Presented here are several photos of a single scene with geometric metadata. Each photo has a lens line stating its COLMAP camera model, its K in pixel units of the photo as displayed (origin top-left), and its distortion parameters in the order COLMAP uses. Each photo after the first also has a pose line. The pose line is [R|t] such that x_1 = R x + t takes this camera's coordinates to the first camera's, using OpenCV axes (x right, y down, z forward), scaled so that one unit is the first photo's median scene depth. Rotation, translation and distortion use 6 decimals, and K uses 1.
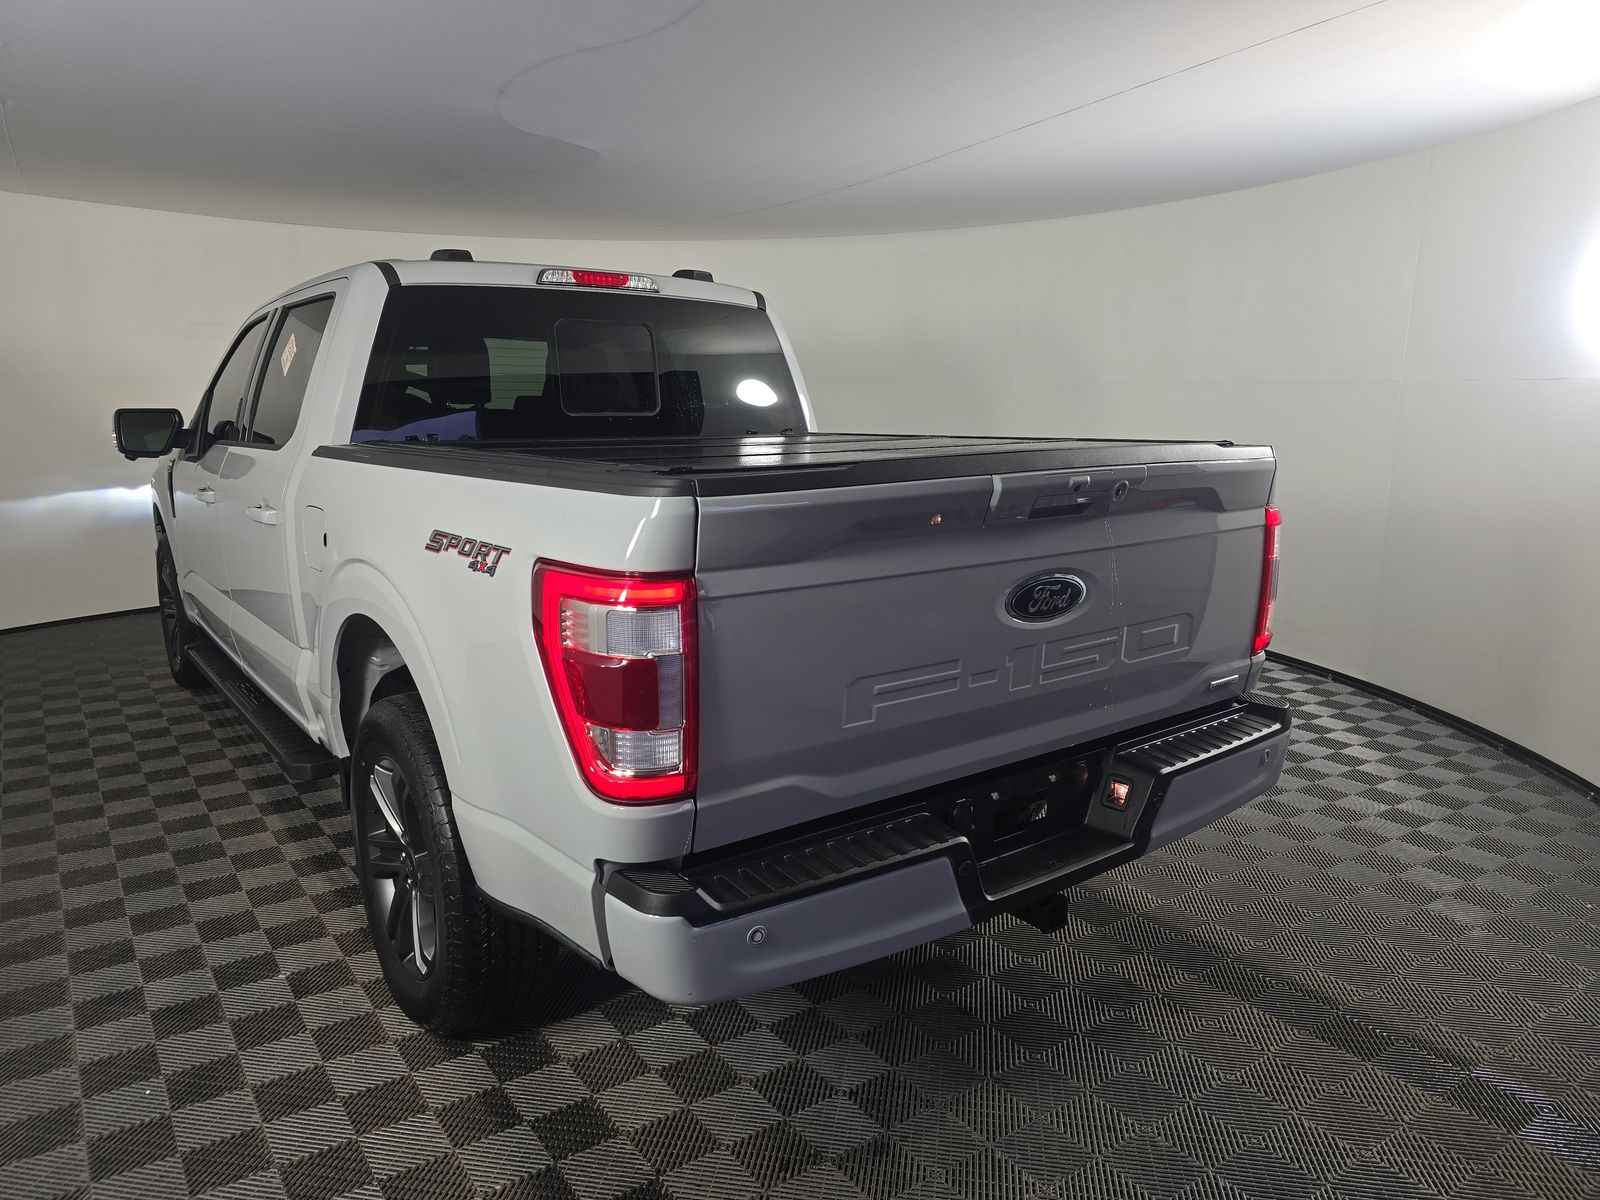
lens RADIAL K [[1090.5, 0, 800.0], [0, 1090.5, 600.0], [0, 0, 1]] dist [0.011296, -0.040632]
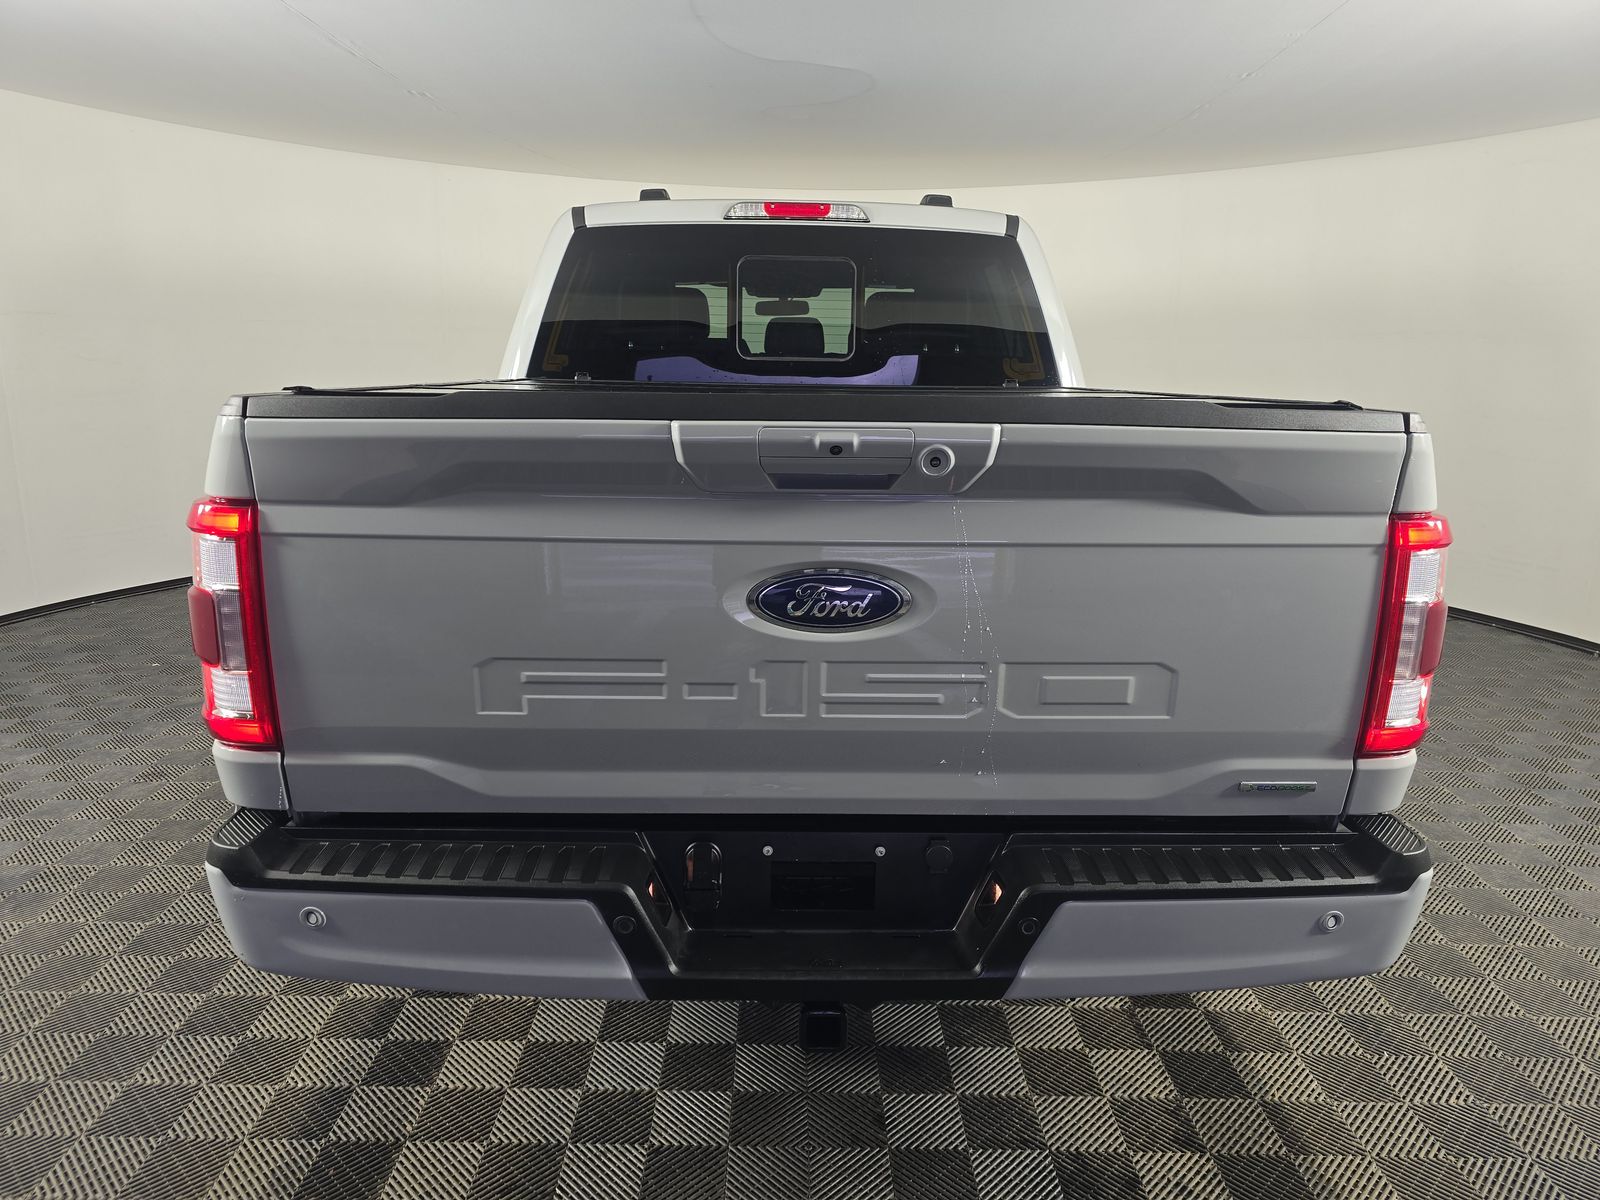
lens RADIAL K [[1055.2, 0, 777.3], [0, 1055.2, 603.5], [0, 0, 1]] dist [0.085329, -0.119638]
pose [[0.809026, 0.142113, -0.570334, 0.545144], [-0.118946, 0.989839, 0.077917, -0.046393], [0.575612, 0.004802, 0.817709, 0.369163]]
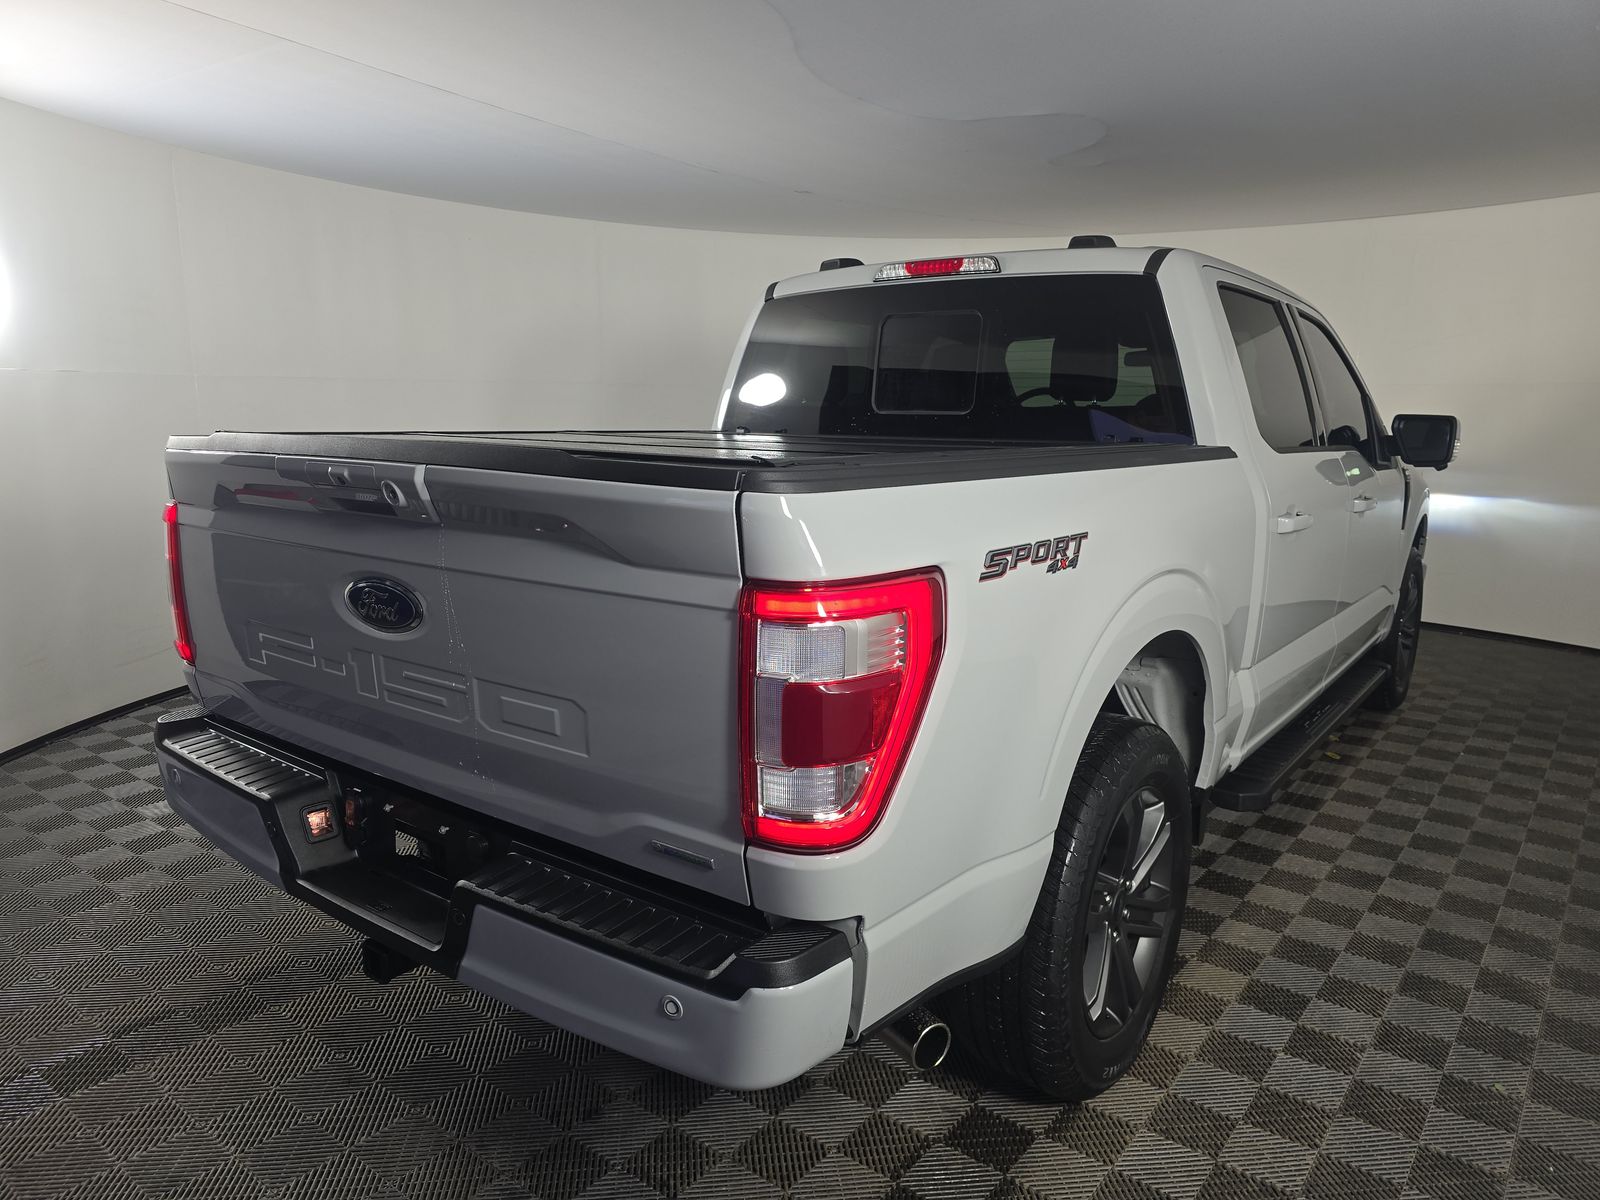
lens RADIAL K [[1042.1, 0, 800.0], [0, 1042.1, 600.0], [0, 0, 1]] dist [0.058445, -0.037871]
pose [[0.279416, 0.176193, -0.943866, 1.024335], [-0.180132, 0.975185, 0.128714, -0.161267], [0.943122, 0.134056, 0.304220, 0.964751]]
